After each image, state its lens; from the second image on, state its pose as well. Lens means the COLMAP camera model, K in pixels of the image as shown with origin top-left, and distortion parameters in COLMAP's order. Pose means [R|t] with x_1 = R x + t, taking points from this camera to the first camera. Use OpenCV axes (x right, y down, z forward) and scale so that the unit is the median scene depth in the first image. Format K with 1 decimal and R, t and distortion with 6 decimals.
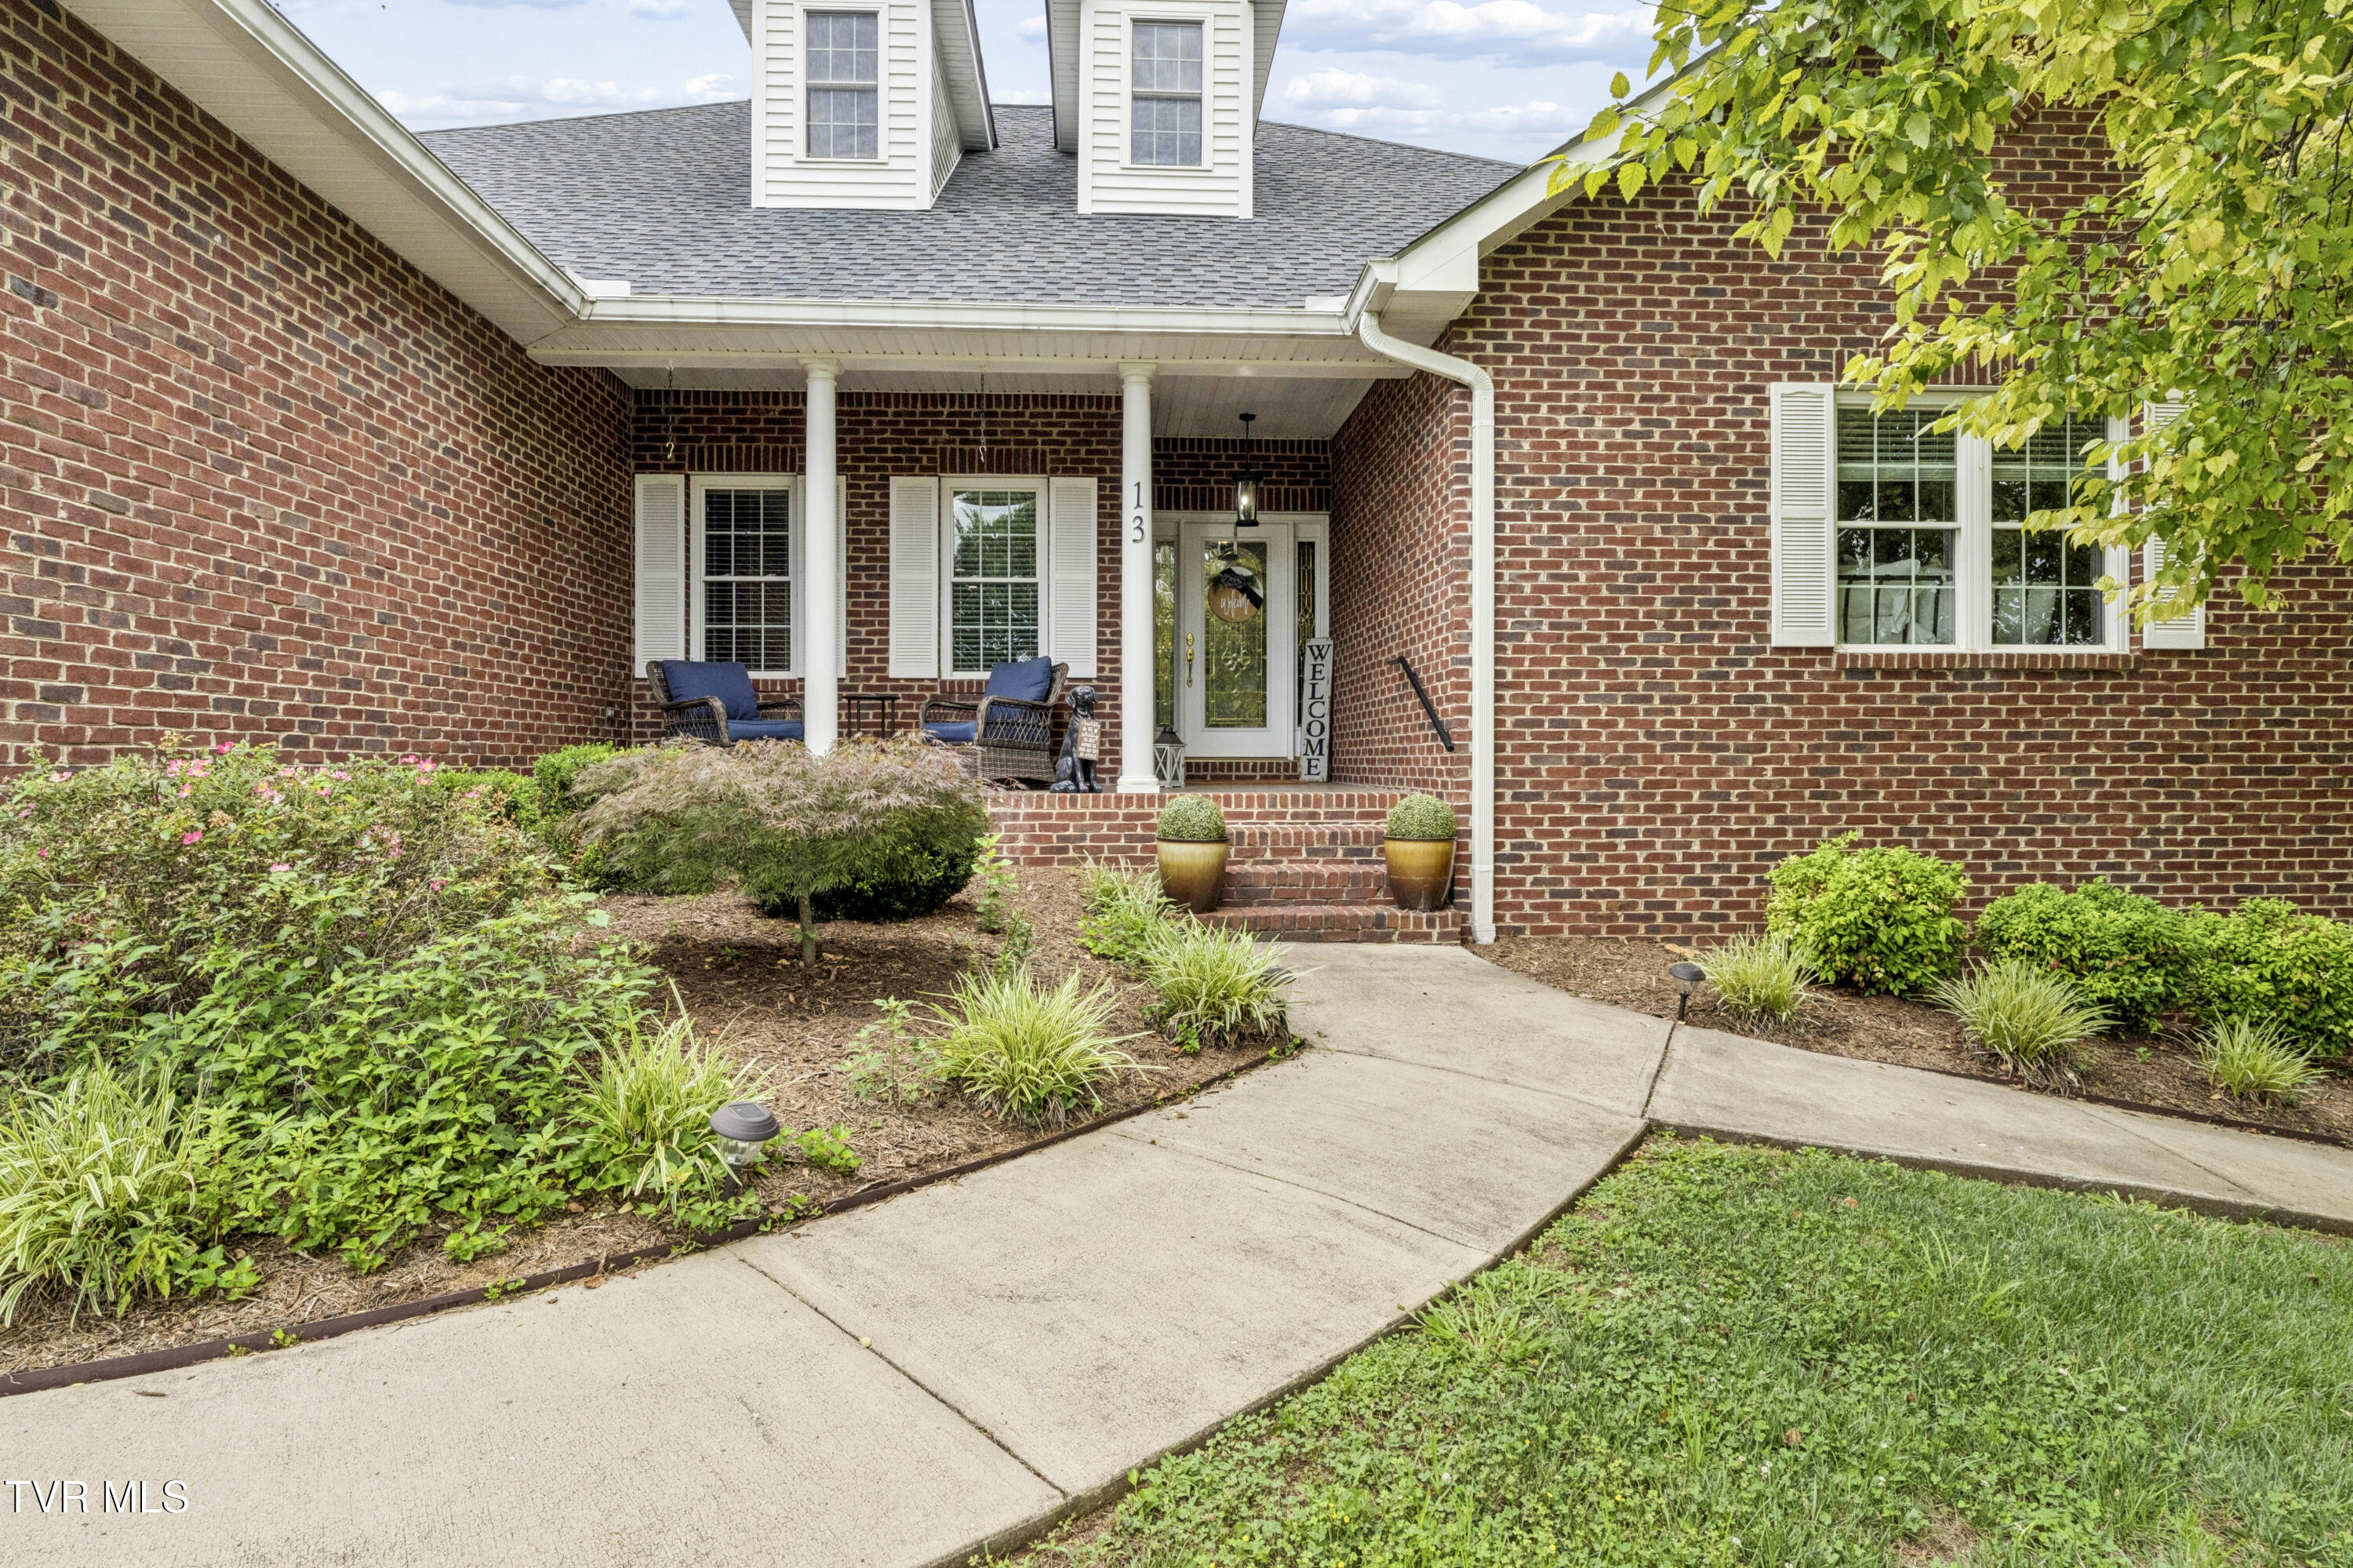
lens RADIAL K [[1293.7, 0, 1163.4], [0, 1293.7, 791.5], [0, 0, 1]] dist [-0.008703, -0.000091]
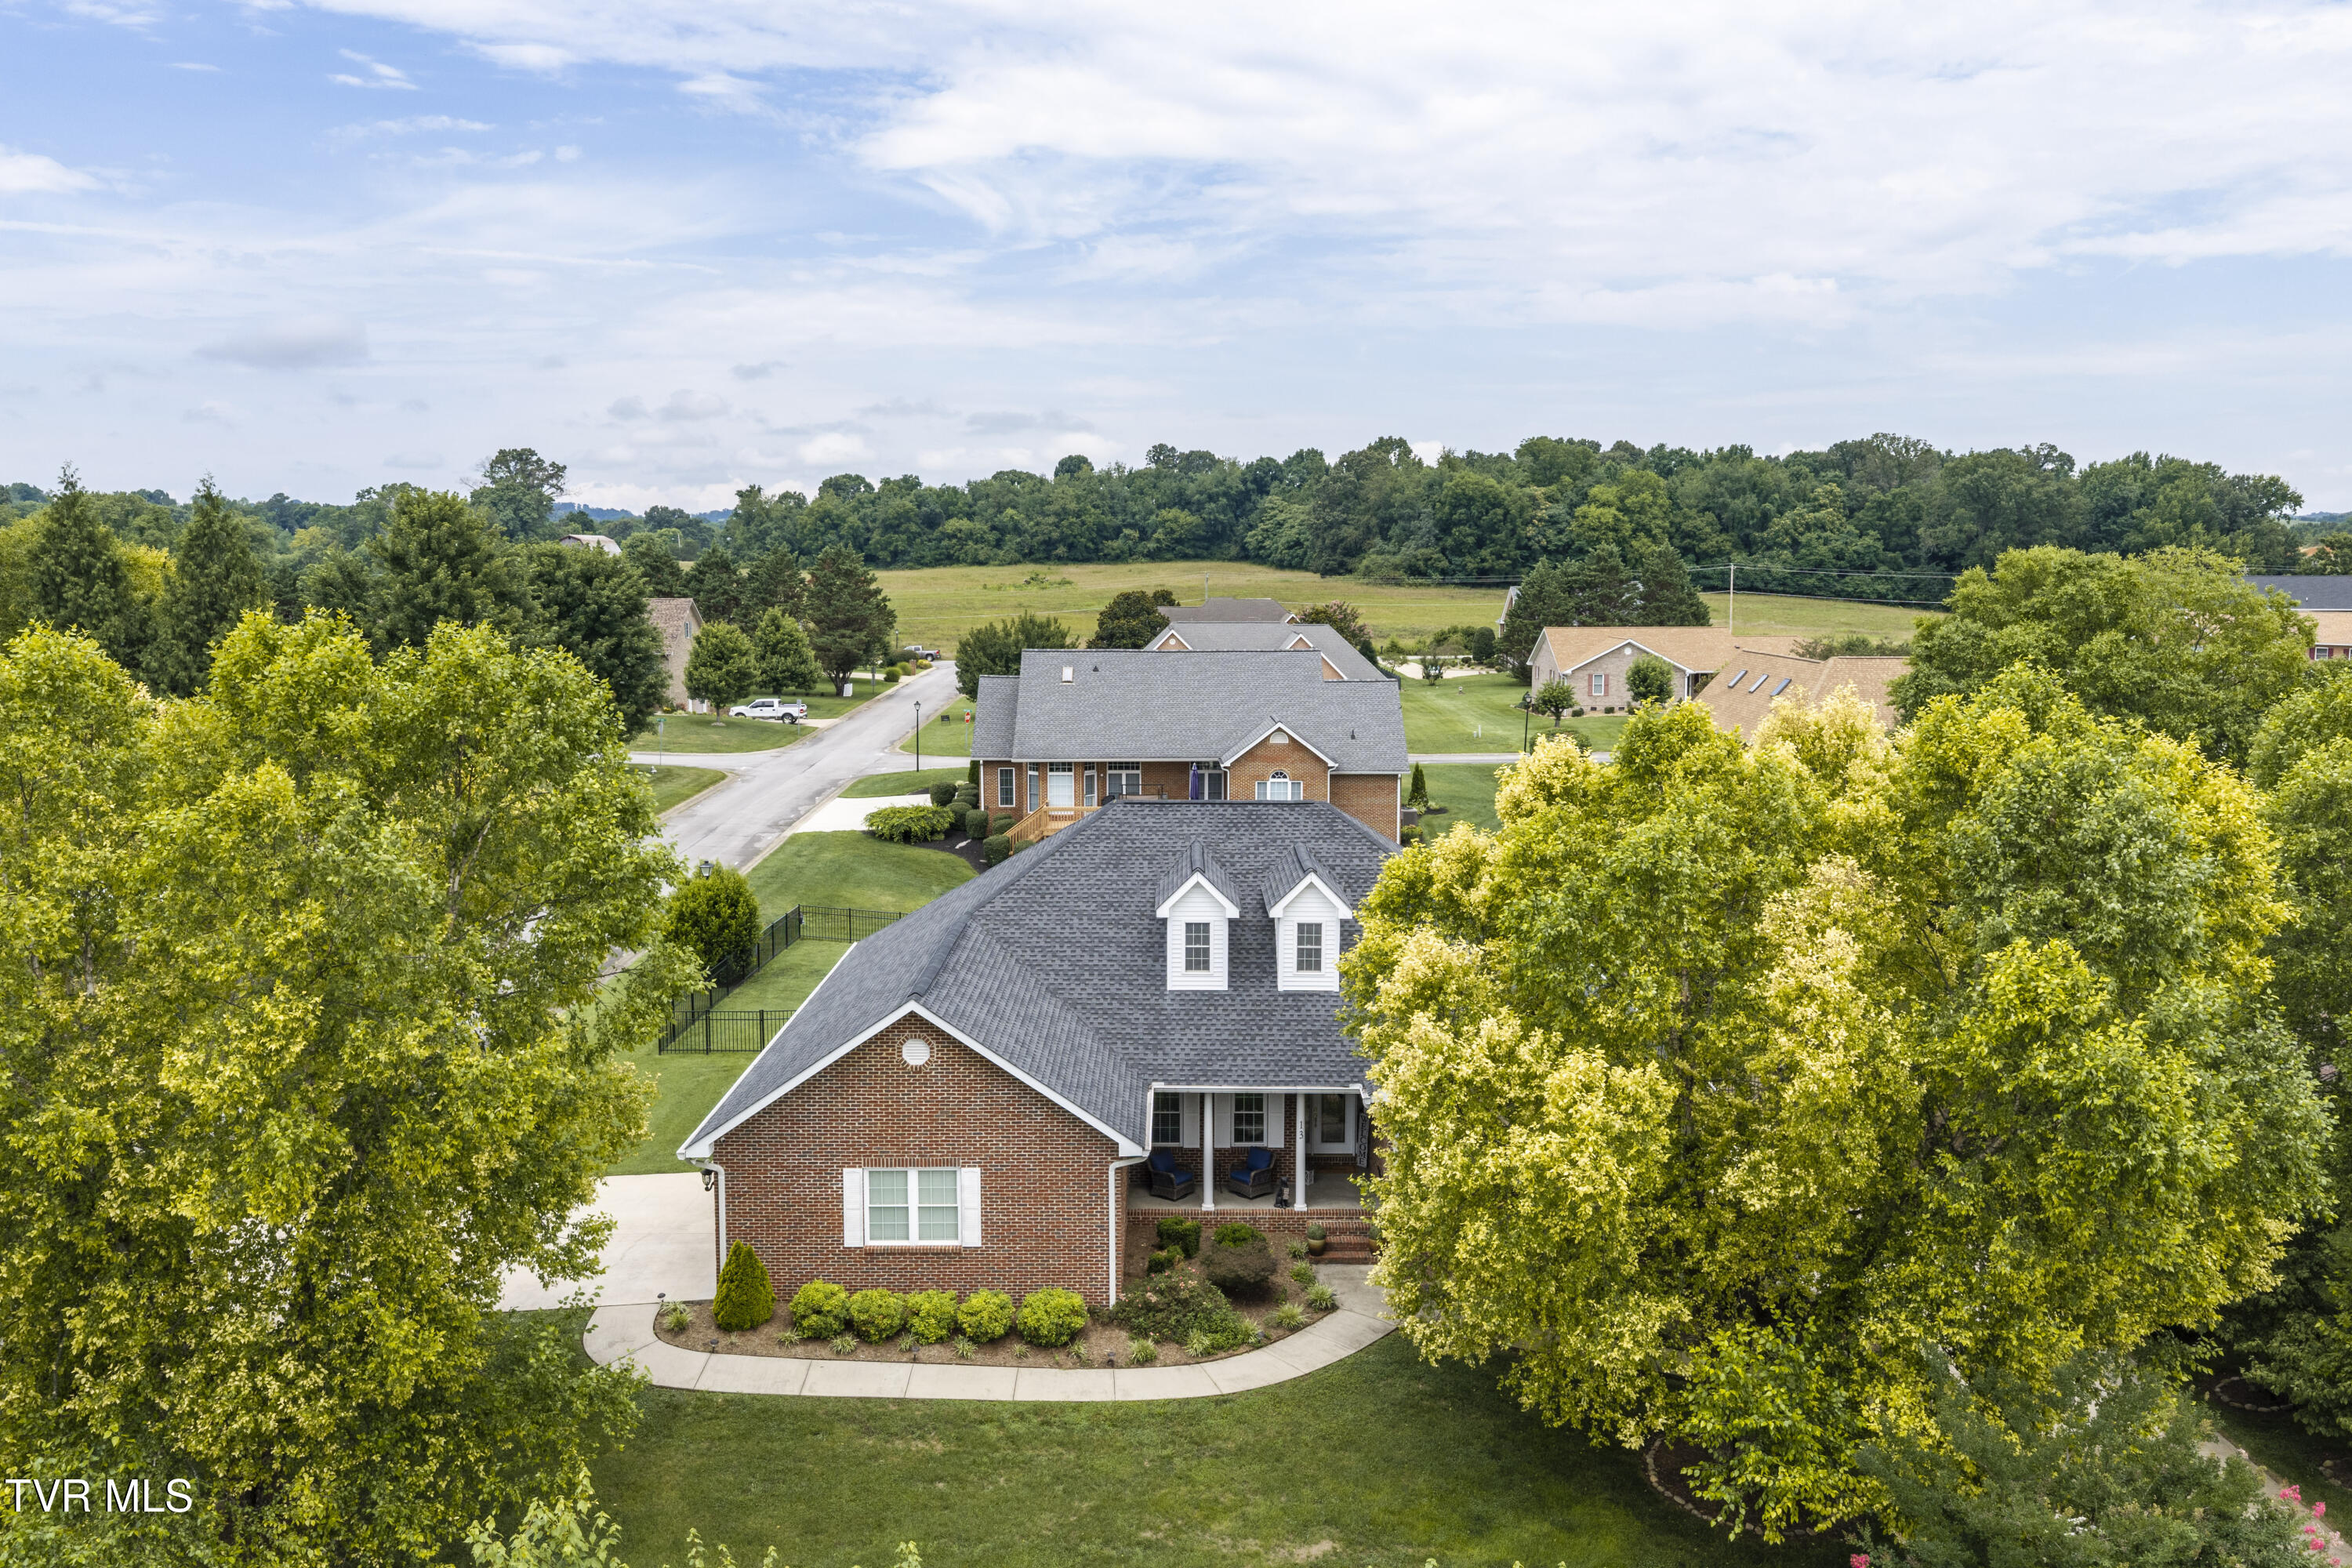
lens RADIAL K [[1957.3, 0, 1184.3], [0, 1957.3, 792.7], [0, 0, 1]] dist [0.013959, -0.020630]
pose [[0.999094, 0.006942, -0.041990, -0.123717], [-0.002670, 0.994888, 0.100954, -1.710695], [0.042476, -0.100751, 0.994005, -4.275692]]
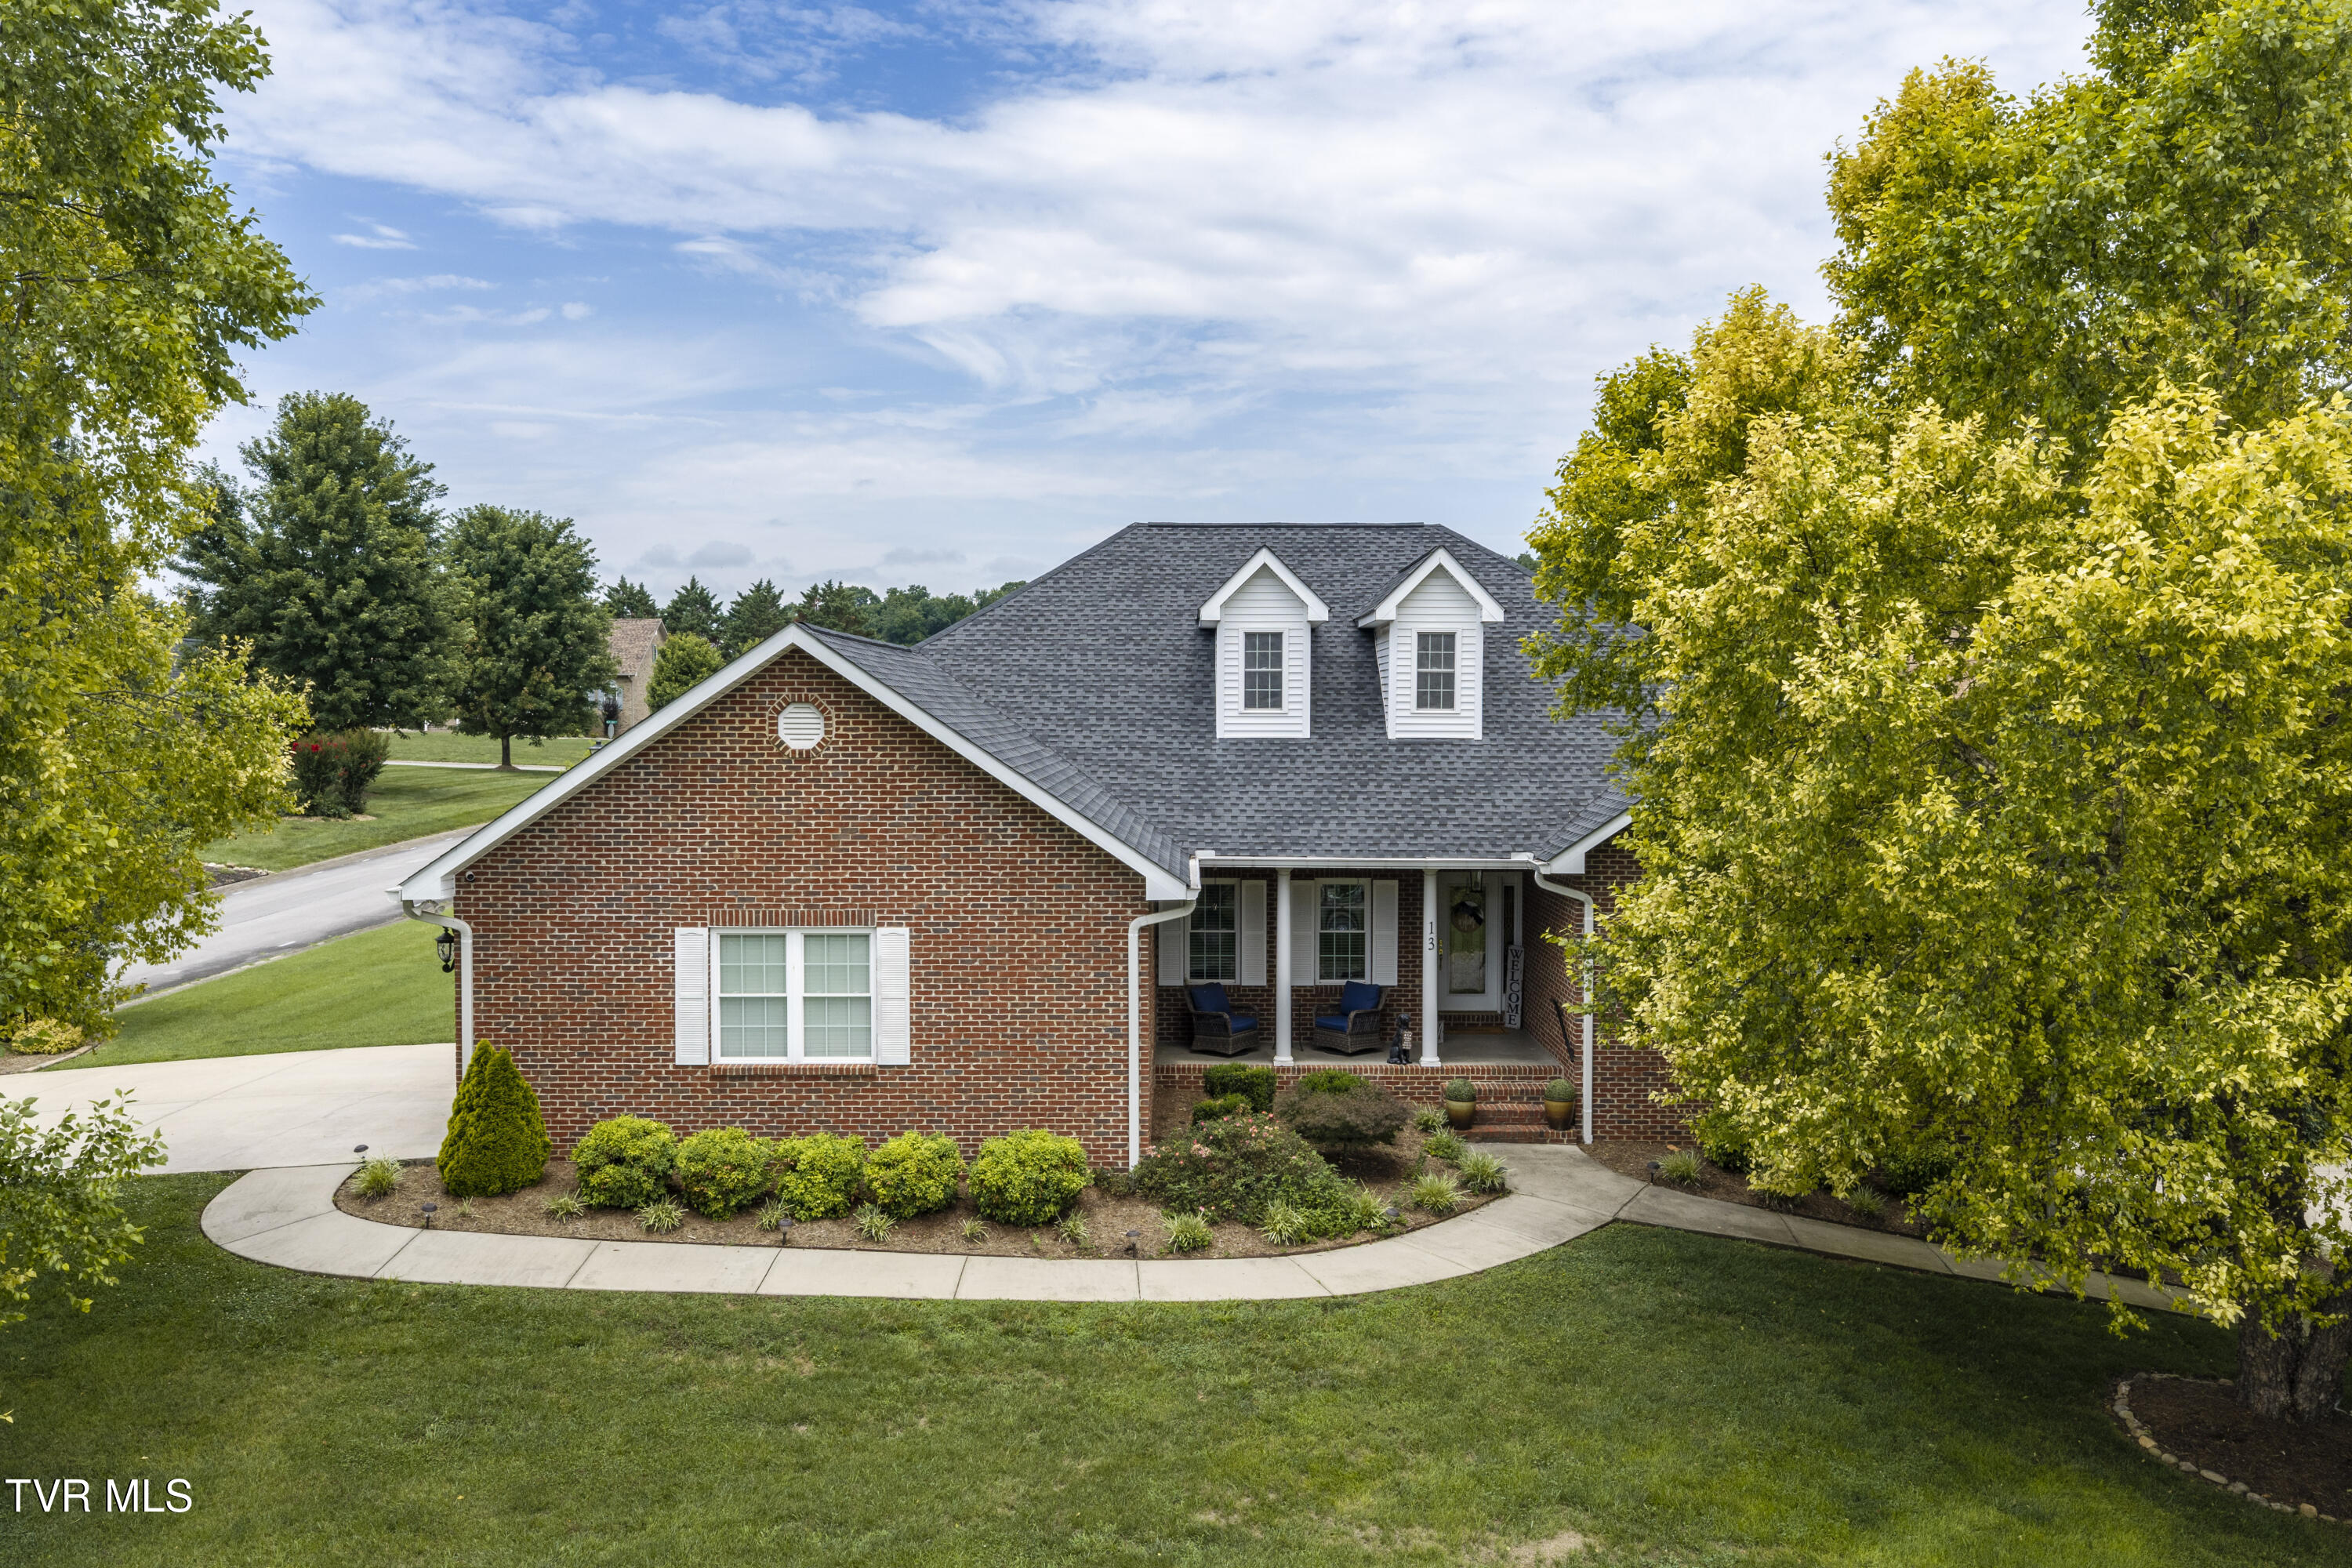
lens RADIAL K [[1957.3, 0, 1183.4], [0, 1957.3, 783.3], [0, 0, 1]] dist [0.013959, -0.020630]
pose [[0.998851, 0.004087, -0.047751, -0.292542], [-0.003081, 0.999772, 0.021108, -0.567601], [0.047826, -0.020937, 0.998636, -2.390541]]
